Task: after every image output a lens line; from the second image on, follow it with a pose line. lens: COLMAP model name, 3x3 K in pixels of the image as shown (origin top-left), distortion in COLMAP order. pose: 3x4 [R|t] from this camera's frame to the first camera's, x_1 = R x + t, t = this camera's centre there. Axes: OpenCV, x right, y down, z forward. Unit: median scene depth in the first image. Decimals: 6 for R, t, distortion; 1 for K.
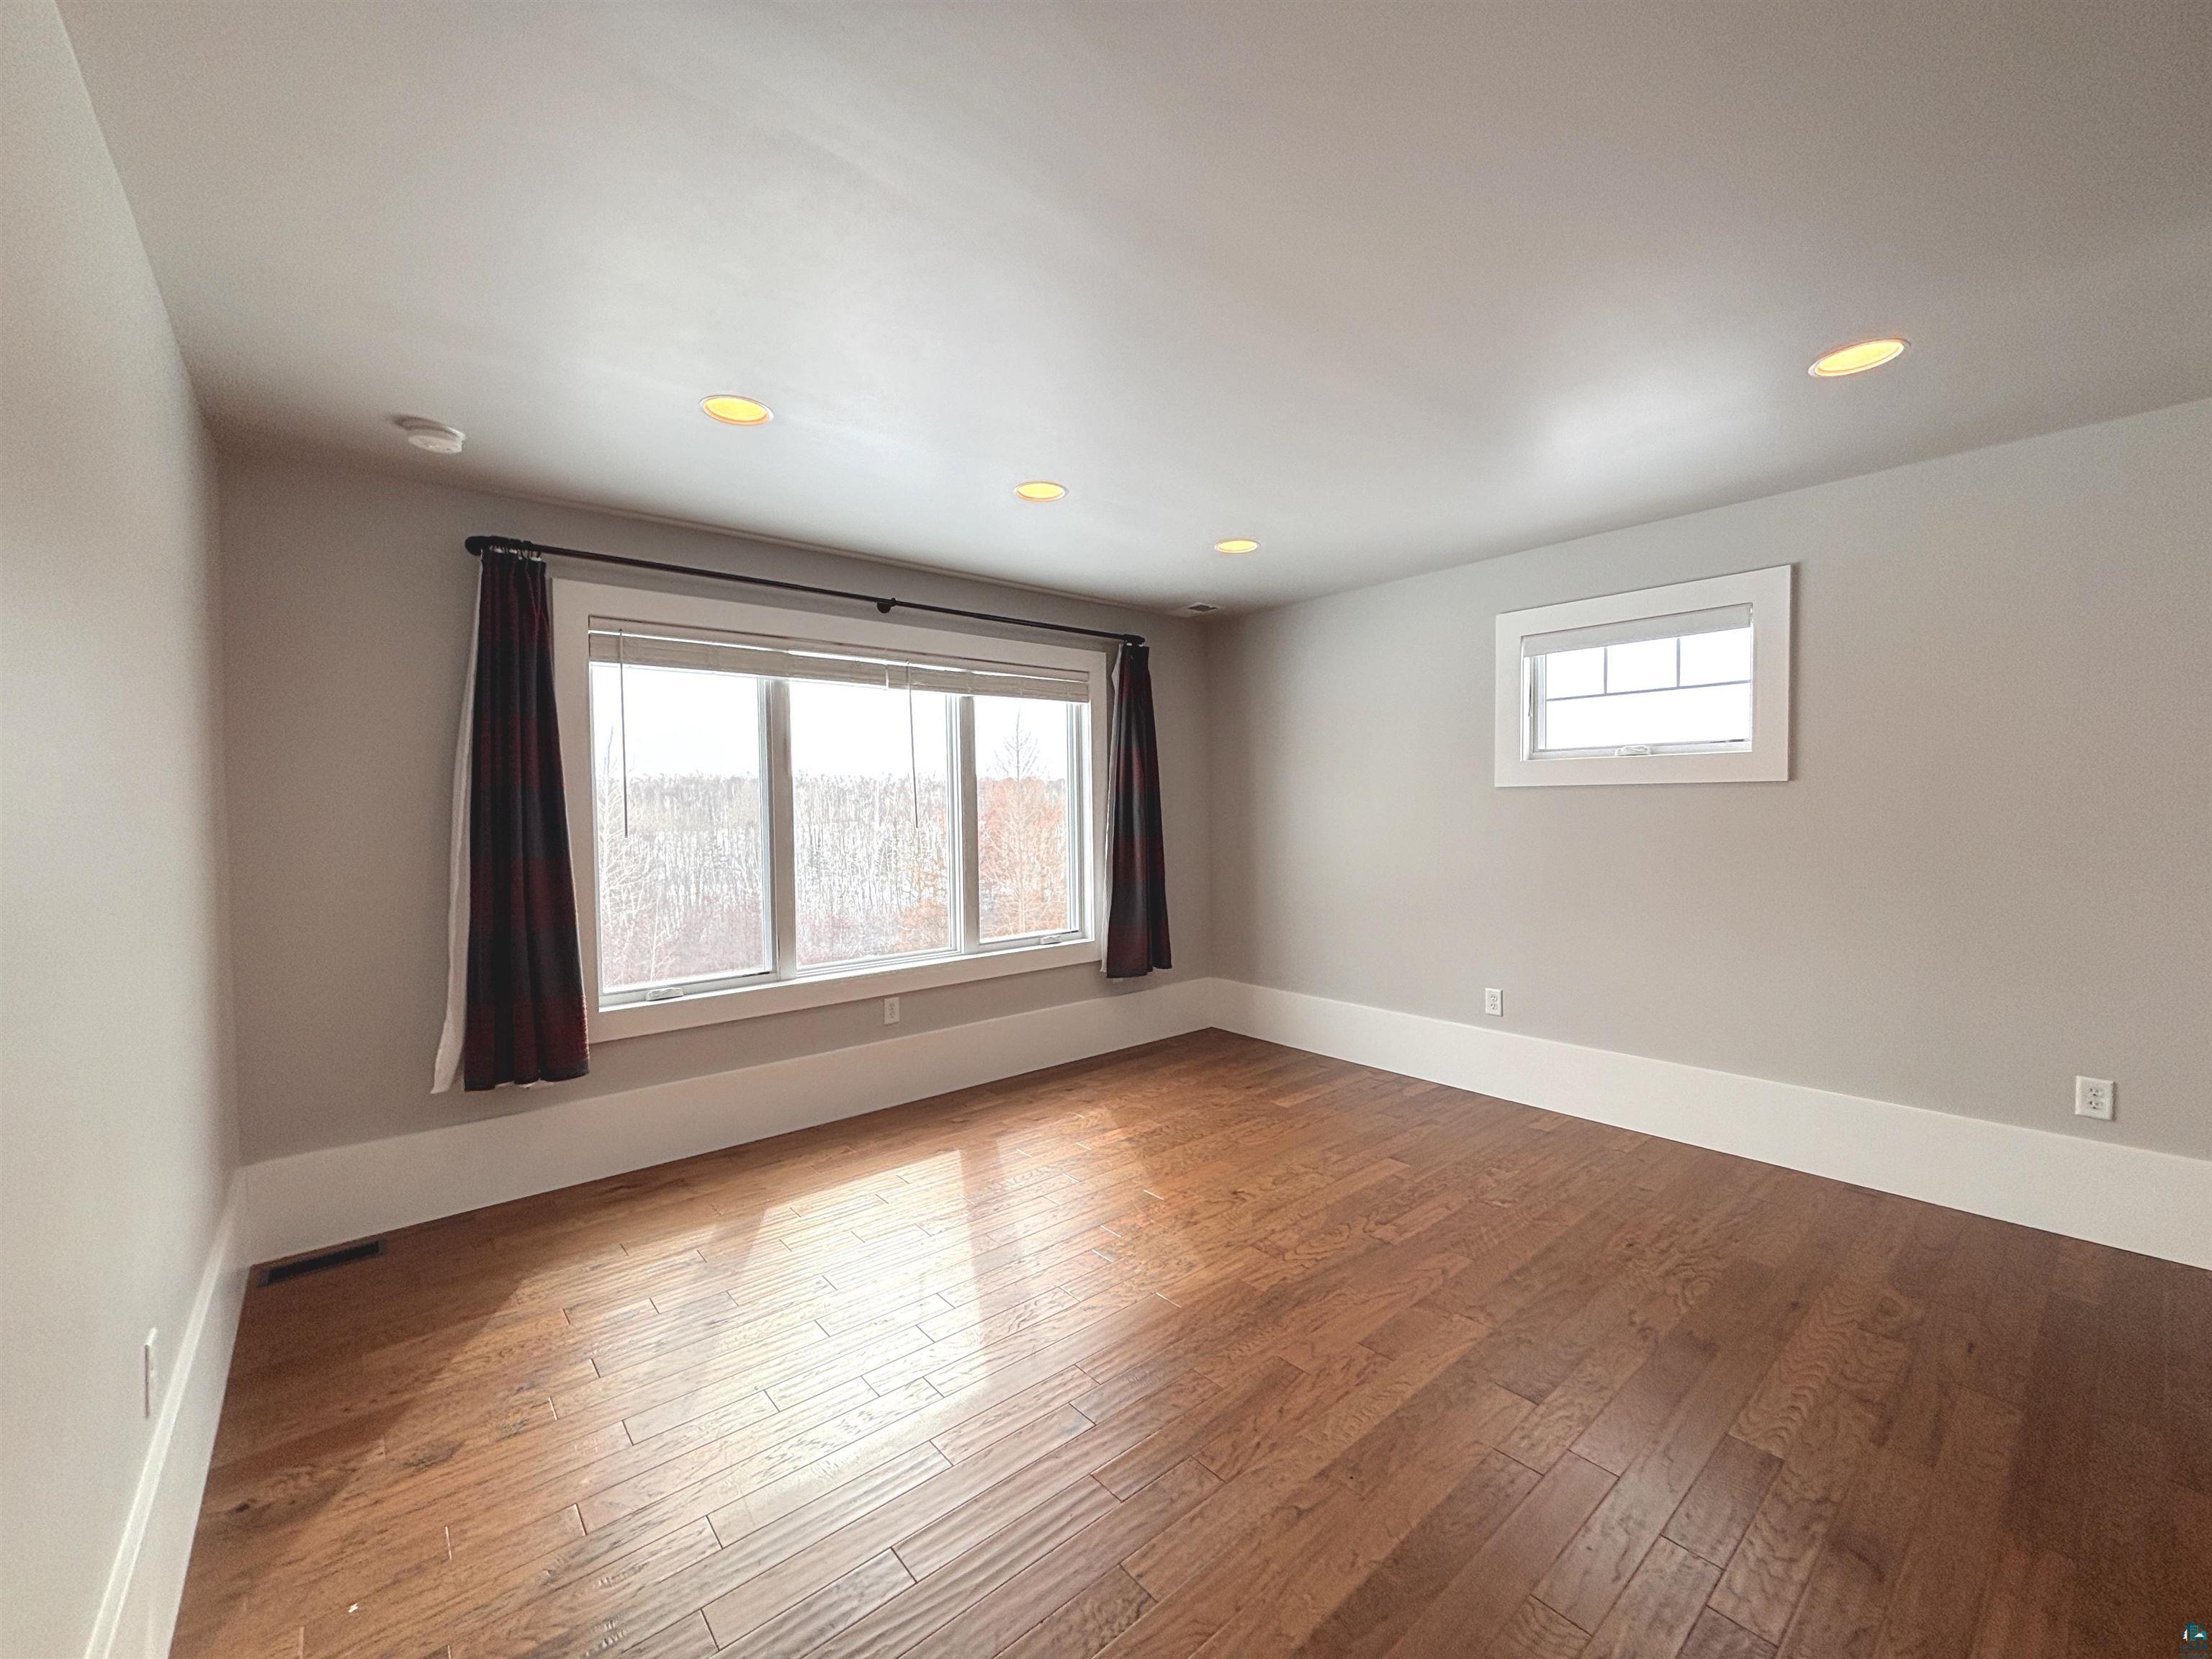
lens RADIAL K [[887.0, 0, 1106.5], [0, 887.0, 830.1], [0, 0, 1]] dist [-0.001669, 0.002353]
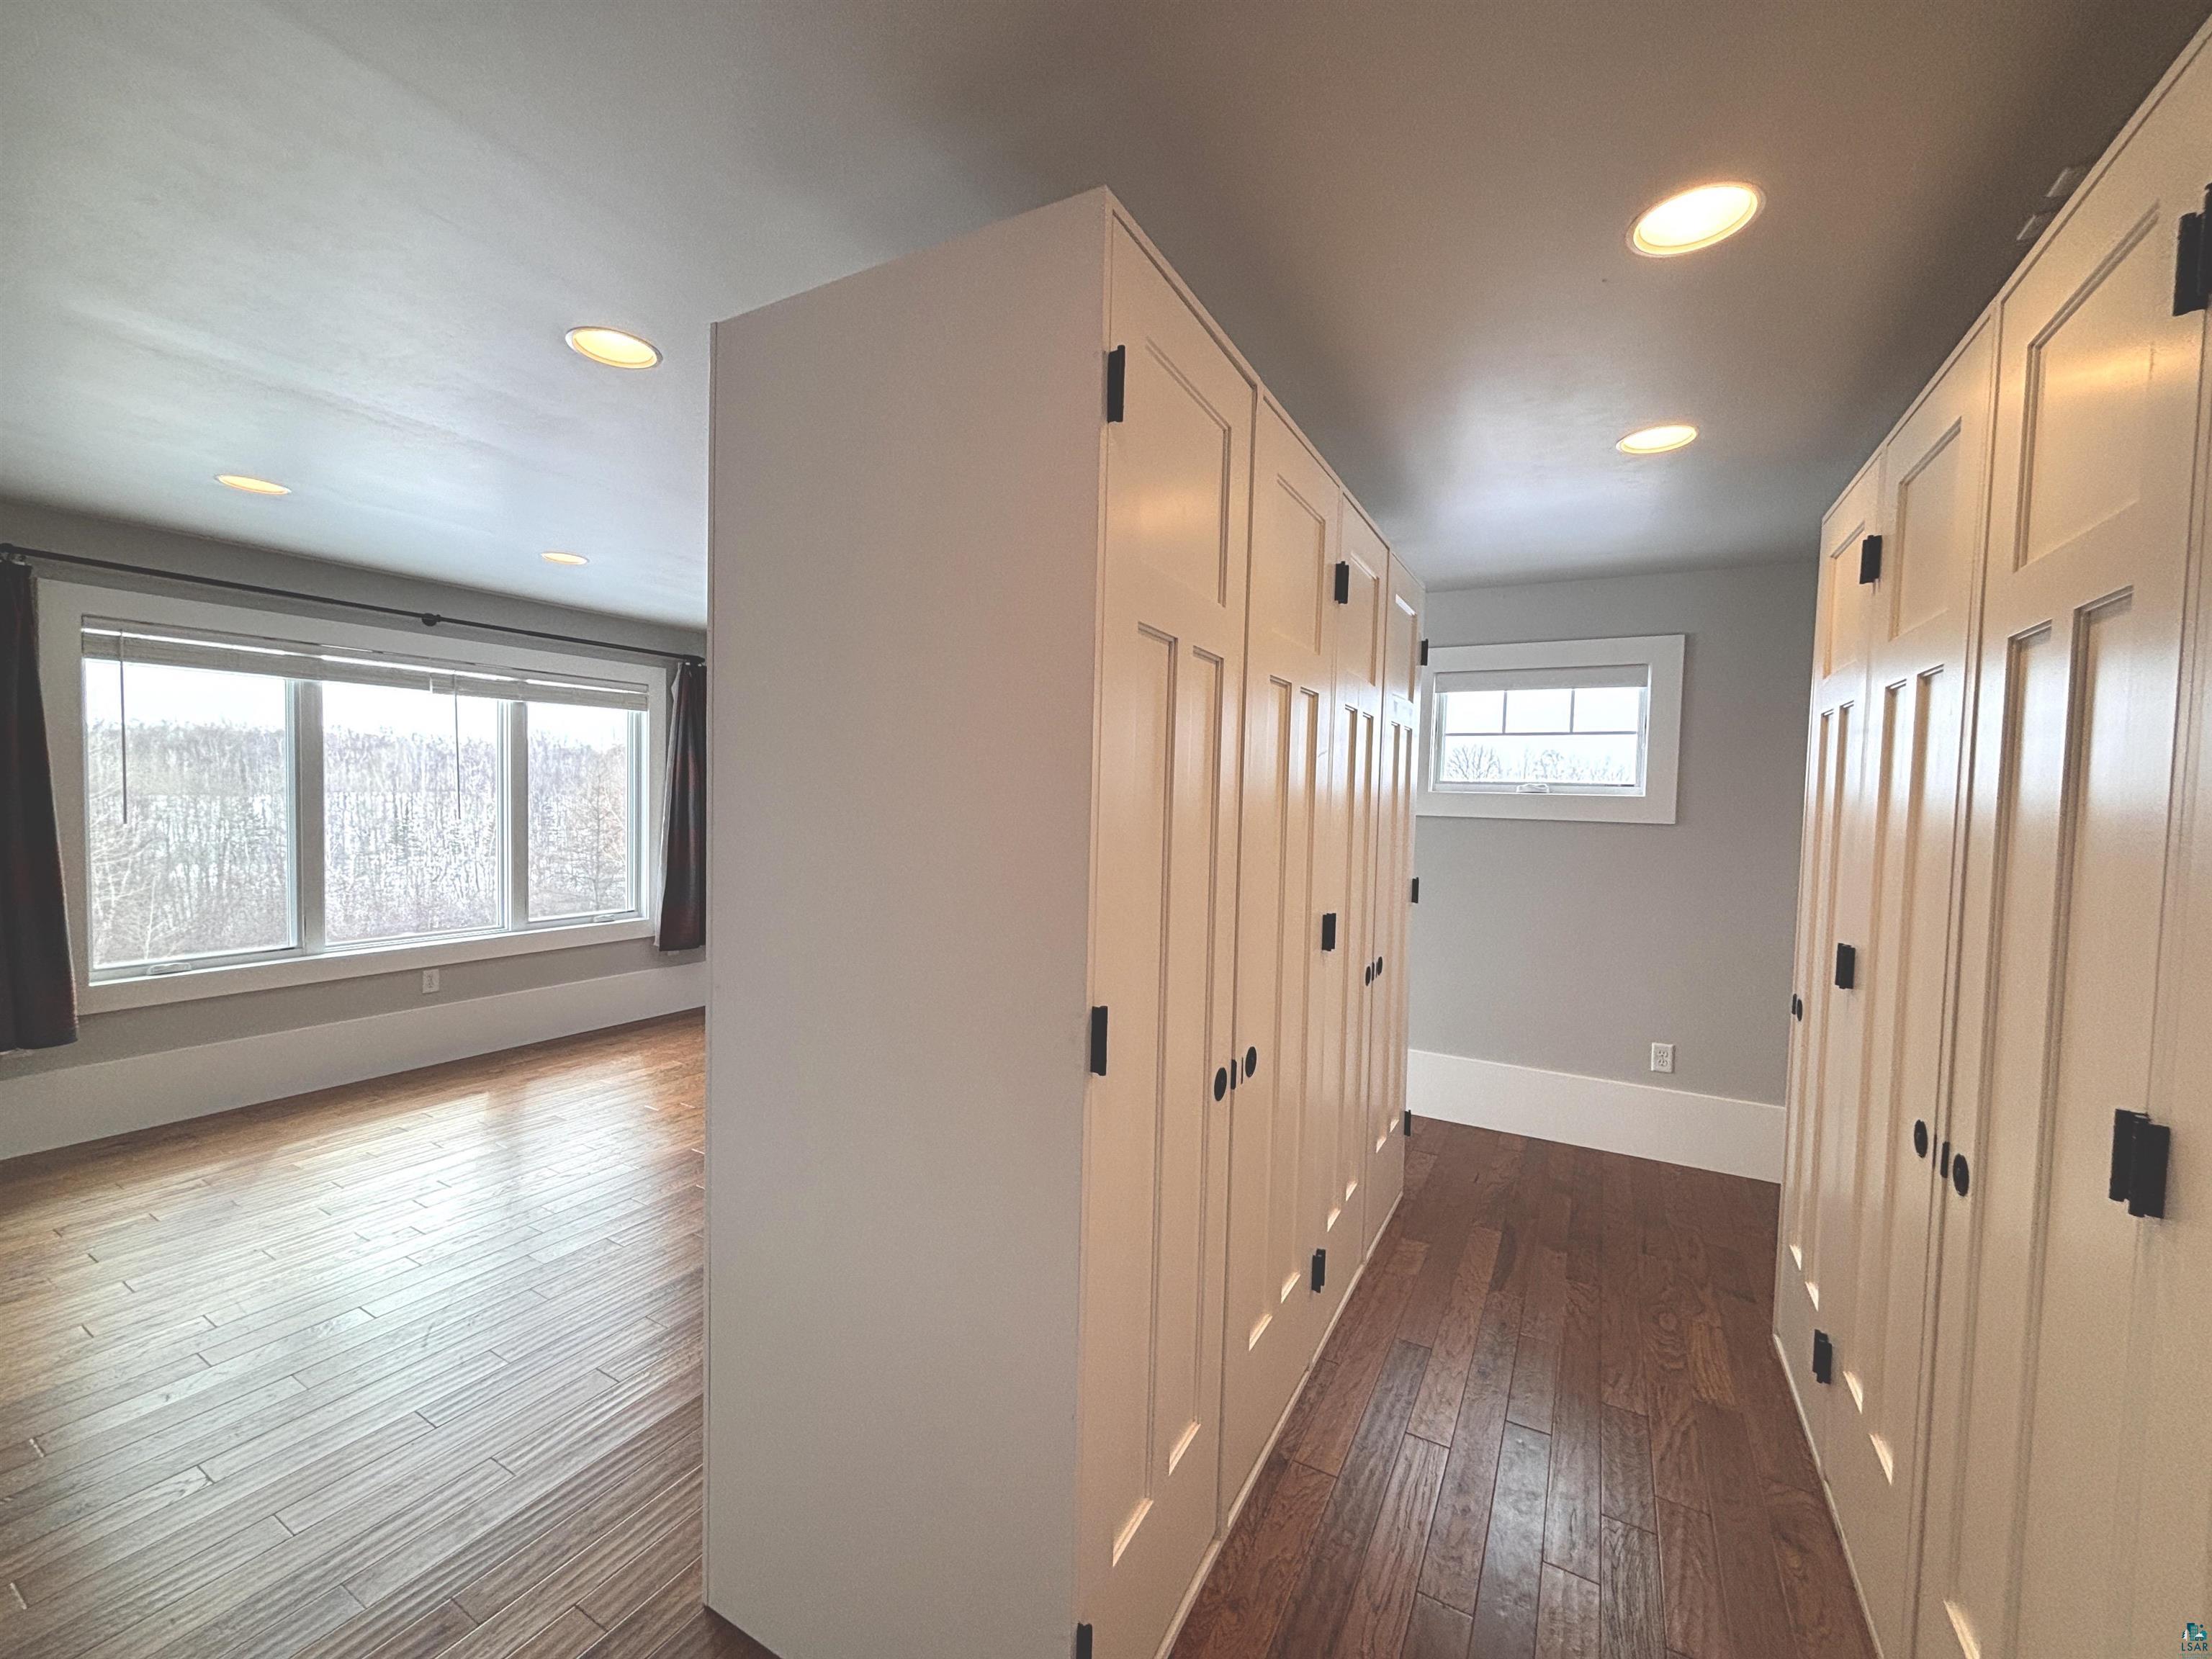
lens RADIAL K [[887.0, 0, 1089.4], [0, 887.0, 832.5], [0, 0, 1]] dist [-0.001669, 0.002353]
pose [[0.941652, 0.022850, 0.335811, 0.162494], [-0.029235, 0.999475, 0.013967, -0.024303], [-0.335316, -0.022969, 0.941826, -0.333893]]
